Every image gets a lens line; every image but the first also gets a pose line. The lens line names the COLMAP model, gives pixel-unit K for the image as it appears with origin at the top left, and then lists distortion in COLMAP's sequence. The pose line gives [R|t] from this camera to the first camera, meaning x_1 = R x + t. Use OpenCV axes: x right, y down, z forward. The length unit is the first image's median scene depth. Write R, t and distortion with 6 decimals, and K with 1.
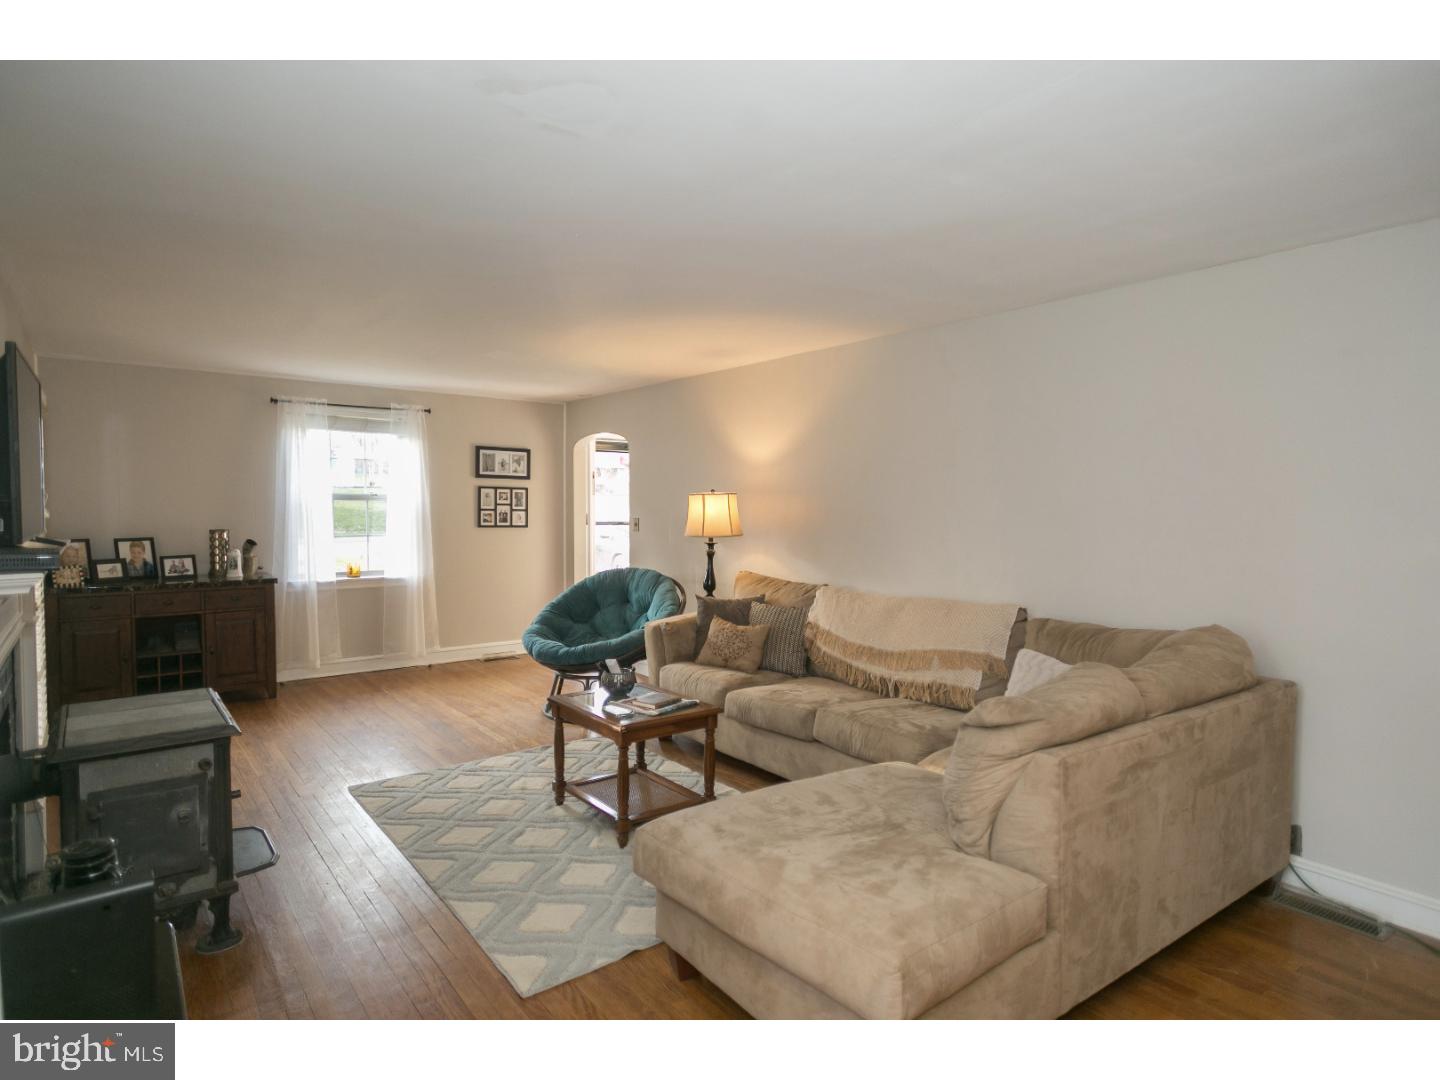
lens RADIAL K [[809.4, 0, 717.8], [0, 809.4, 539.8], [0, 0, 1]] dist [0.023131, -0.001766]
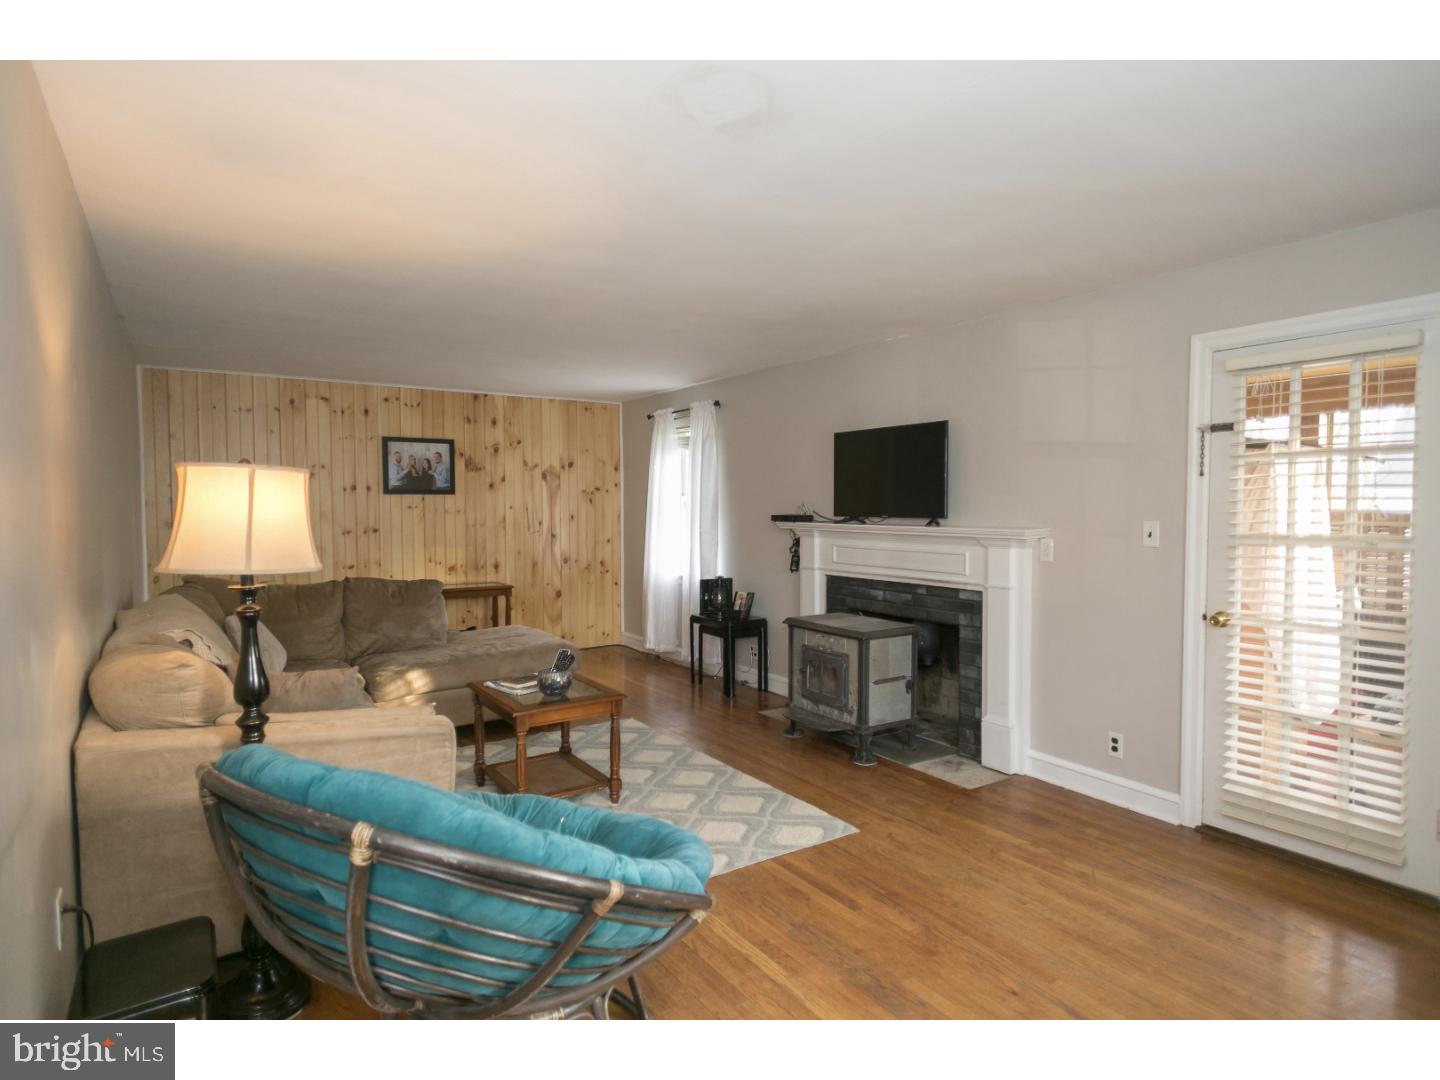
lens RADIAL K [[809.4, 0, 720.0], [0, 809.4, 538.6], [0, 0, 1]] dist [0.023131, -0.001766]
pose [[-0.998802, -0.005777, 0.048598, -0.337918], [-0.001605, 0.996340, 0.085463, -0.070279], [-0.048914, 0.085283, -0.995155, 1.746567]]
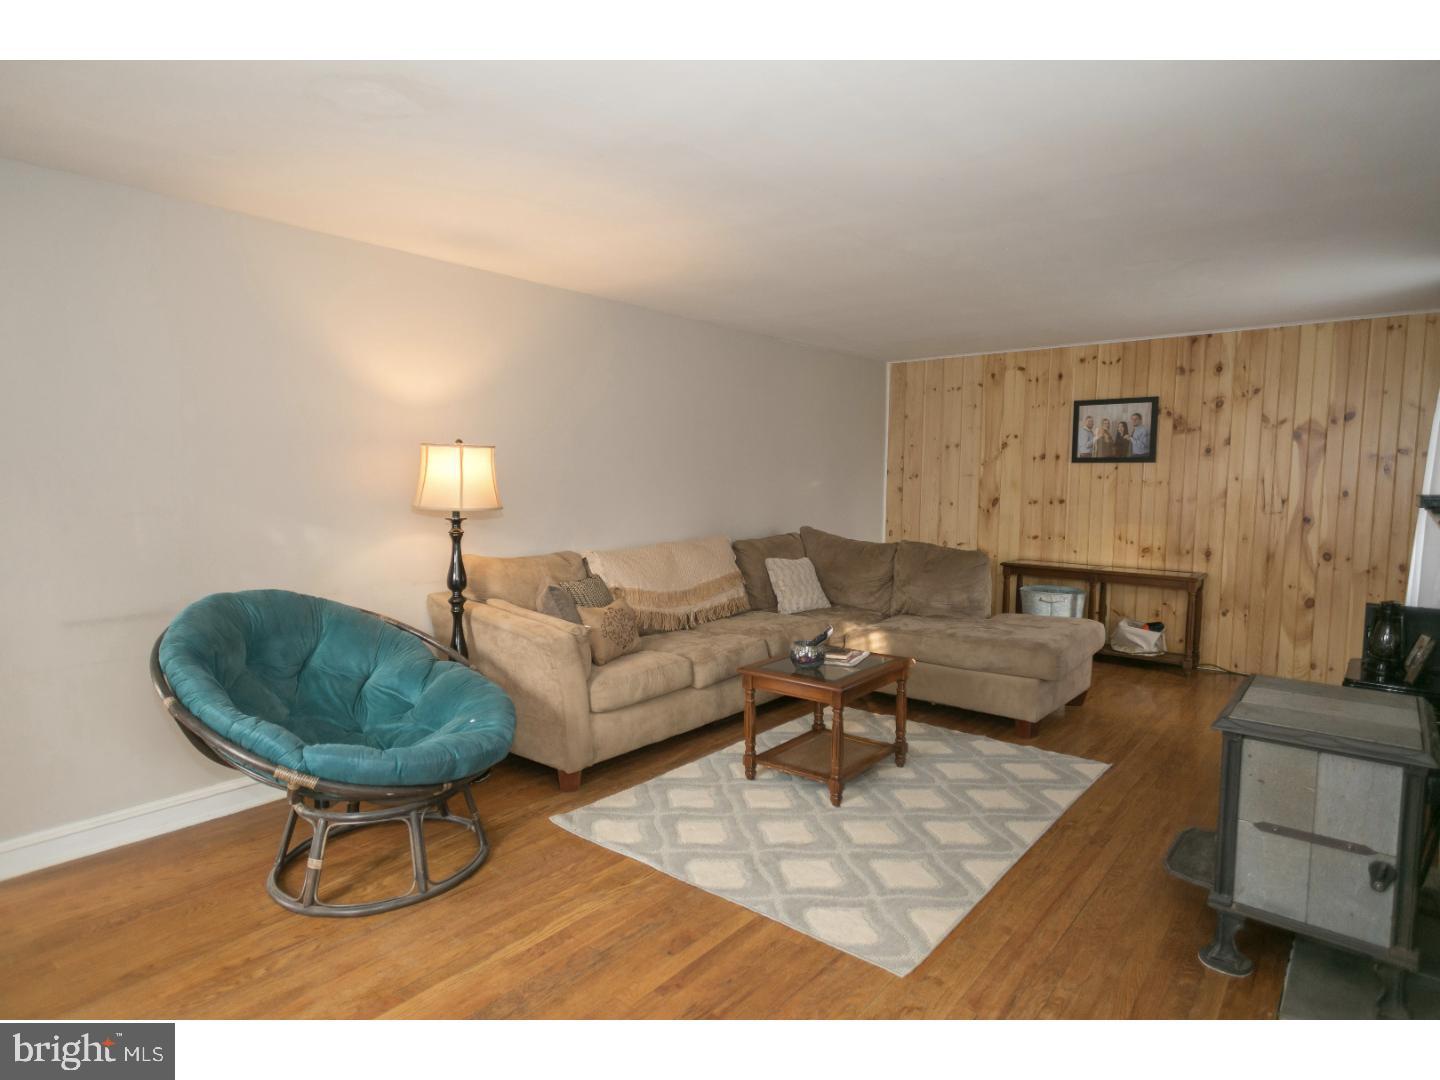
lens RADIAL K [[809.4, 0, 716.3], [0, 809.4, 537.2], [0, 0, 1]] dist [0.023131, -0.001766]
pose [[-0.236859, -0.082703, 0.968018, -0.893303], [0.033347, 0.995091, 0.093175, -0.045378], [-0.970972, 0.054350, -0.232939, 1.184518]]
